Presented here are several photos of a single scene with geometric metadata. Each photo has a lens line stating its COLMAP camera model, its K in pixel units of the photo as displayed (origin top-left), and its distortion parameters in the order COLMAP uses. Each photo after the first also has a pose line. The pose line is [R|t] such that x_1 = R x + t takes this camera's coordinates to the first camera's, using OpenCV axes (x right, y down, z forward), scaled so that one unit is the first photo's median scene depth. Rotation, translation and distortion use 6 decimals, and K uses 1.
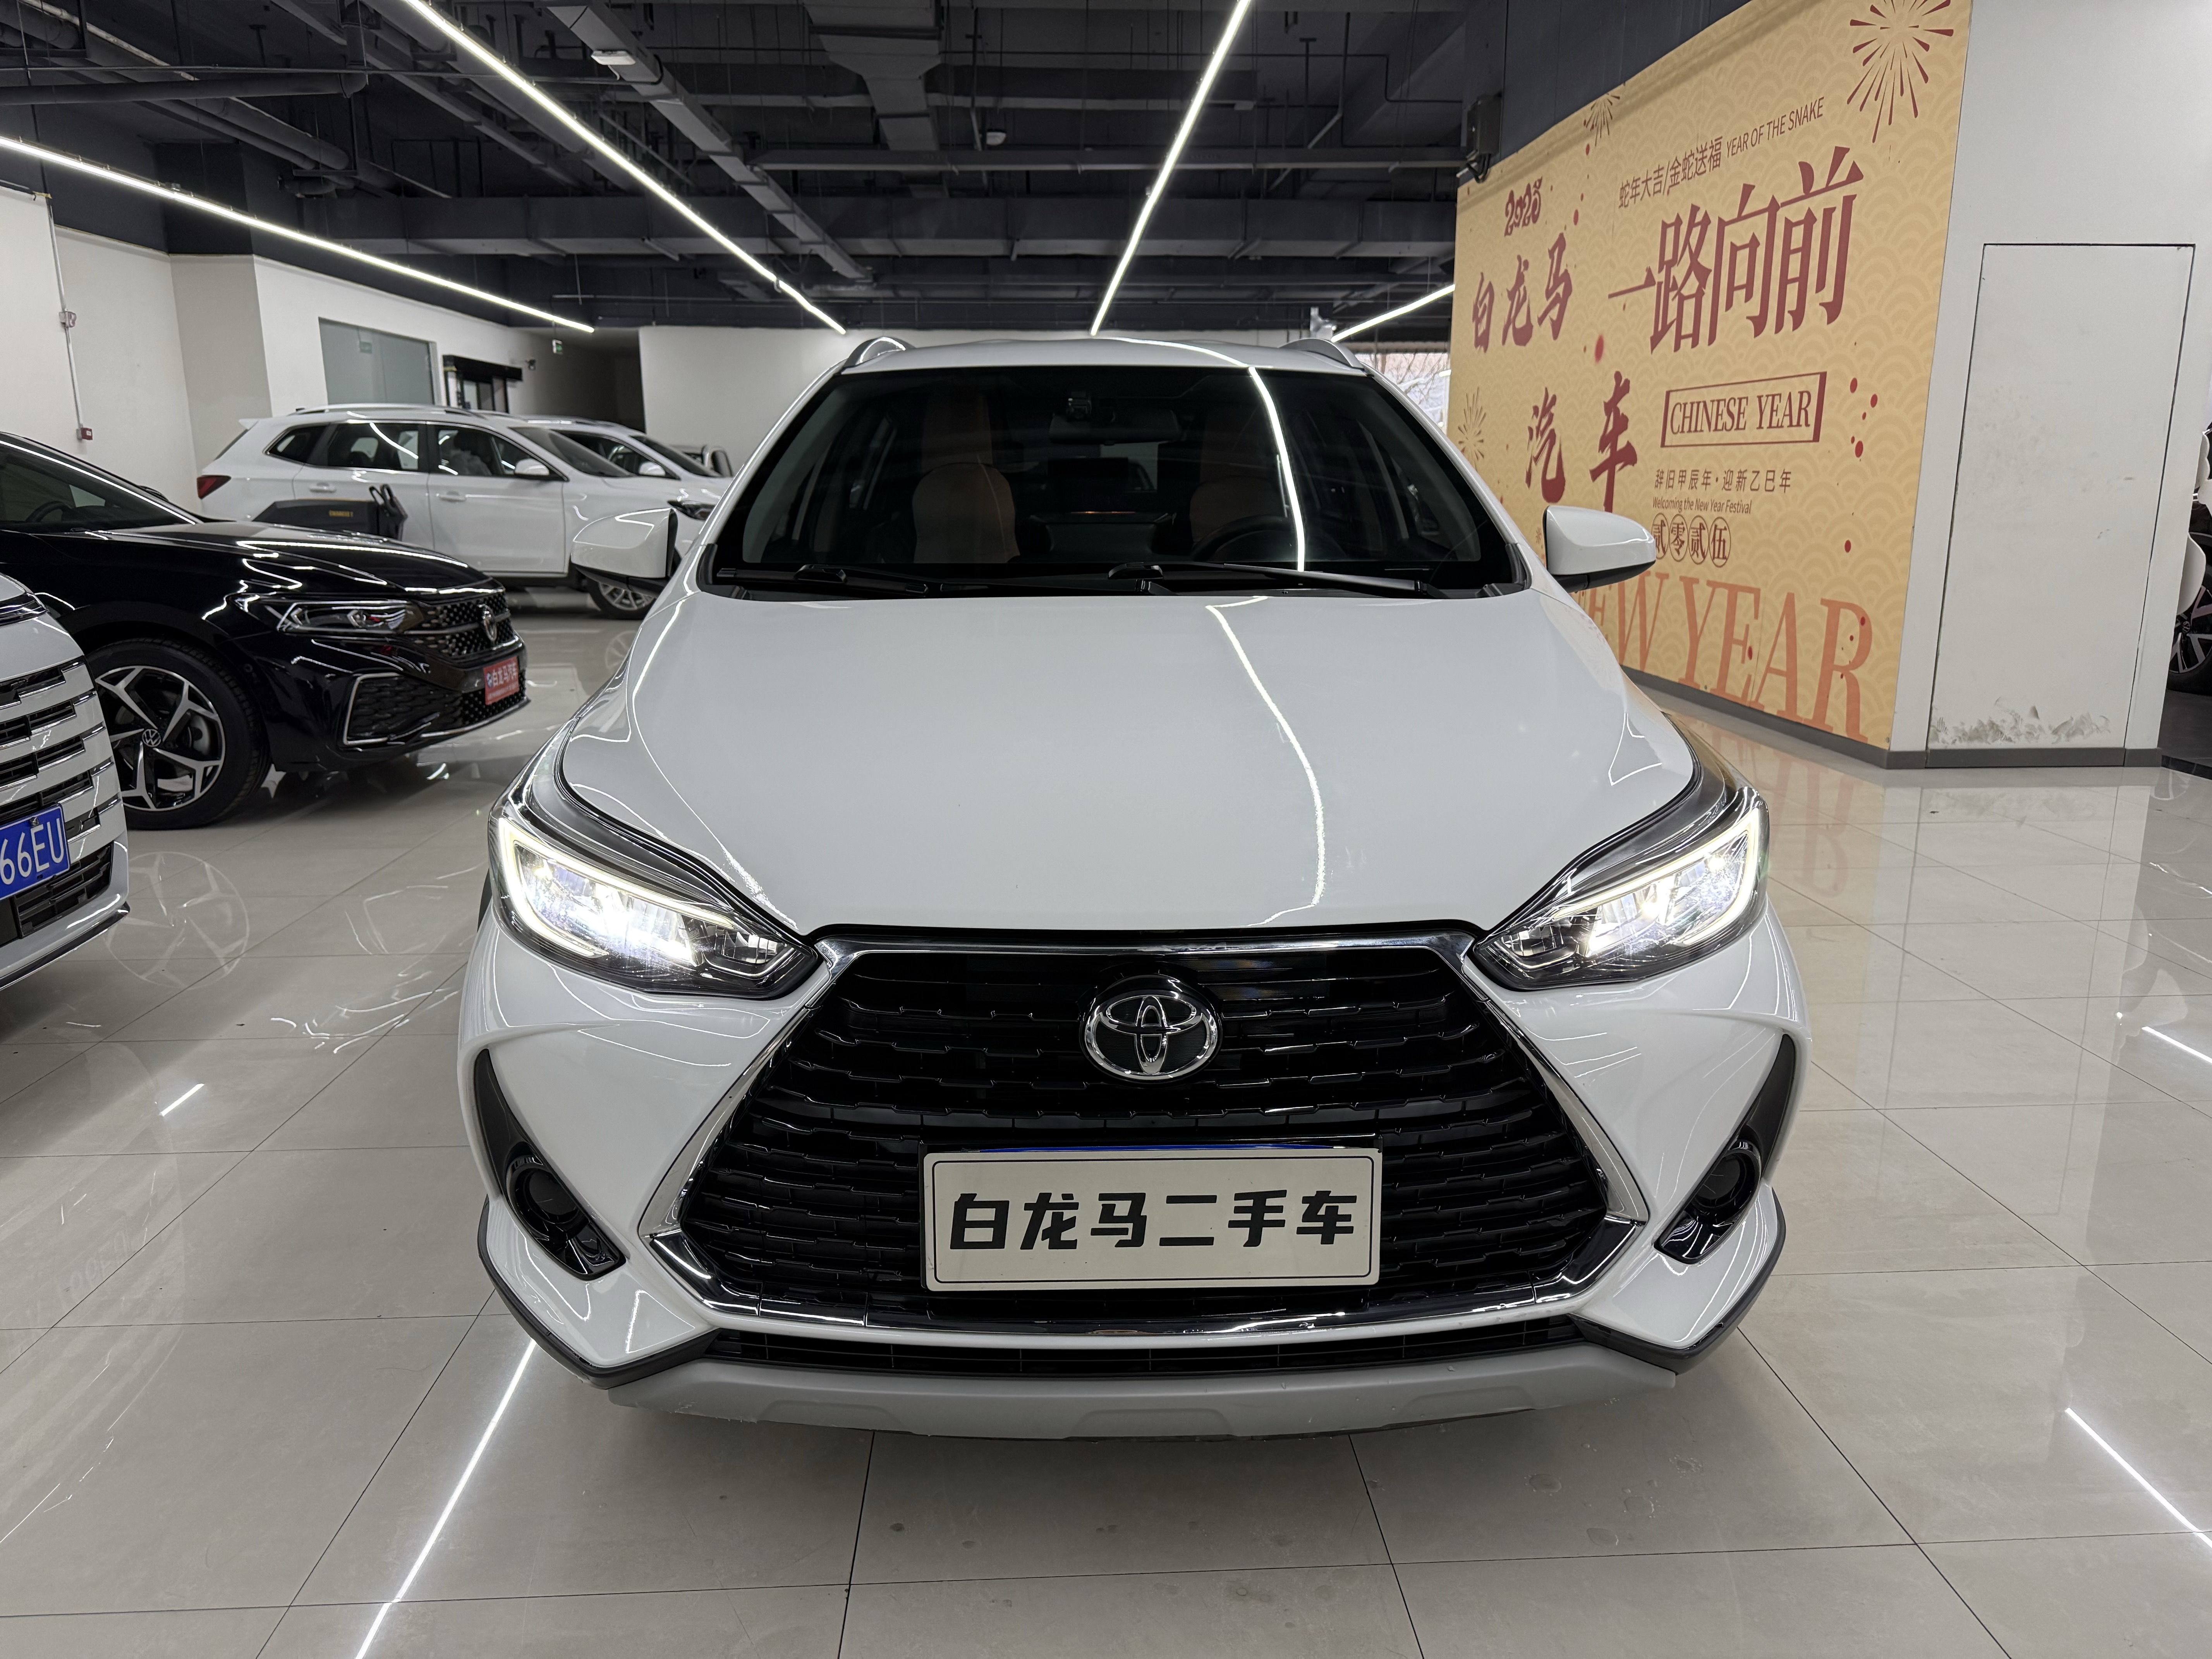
lens RADIAL K [[1530.1, 0, 1106.0], [0, 1530.1, 829.5], [0, 0, 1]] dist [0.018388, -0.006843]
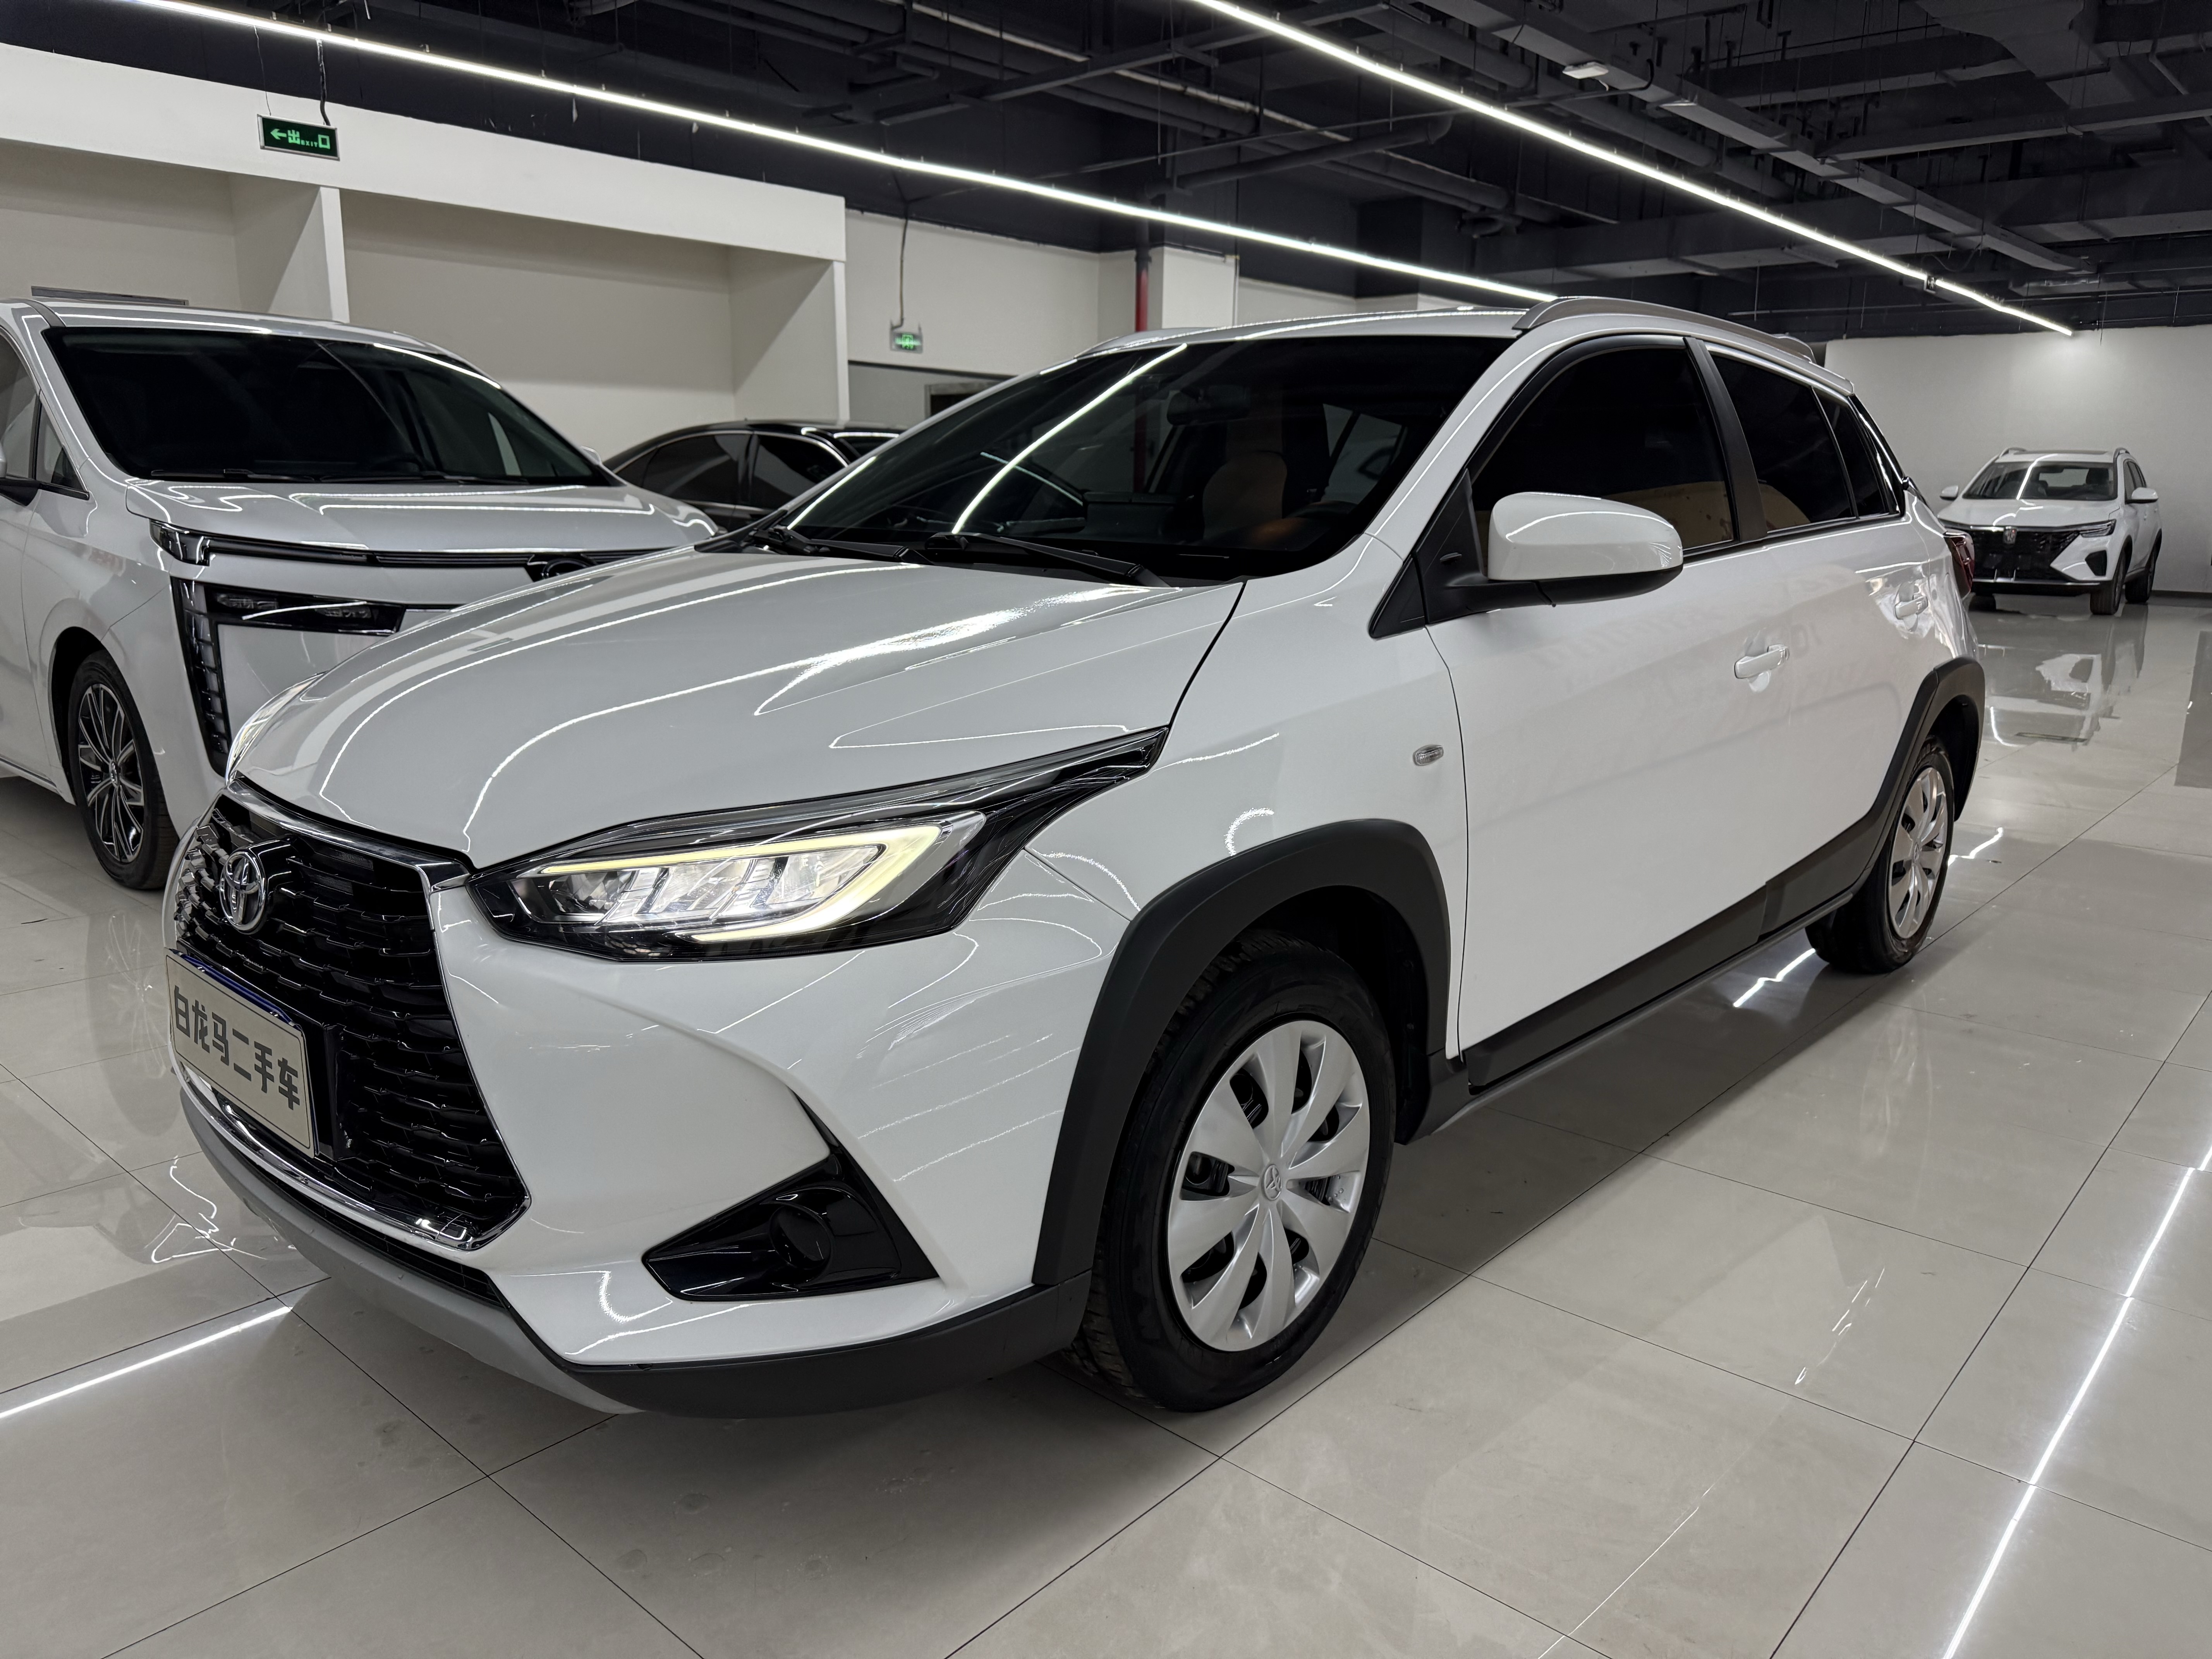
lens RADIAL K [[1530.1, 0, 1106.0], [0, 1530.1, 829.5], [0, 0, 1]] dist [0.018388, -0.006843]
pose [[0.738531, 0.165136, -0.653683, 0.175951], [-0.173658, 0.983420, 0.052237, -0.012087], [0.651471, 0.074939, 0.754963, 0.071383]]
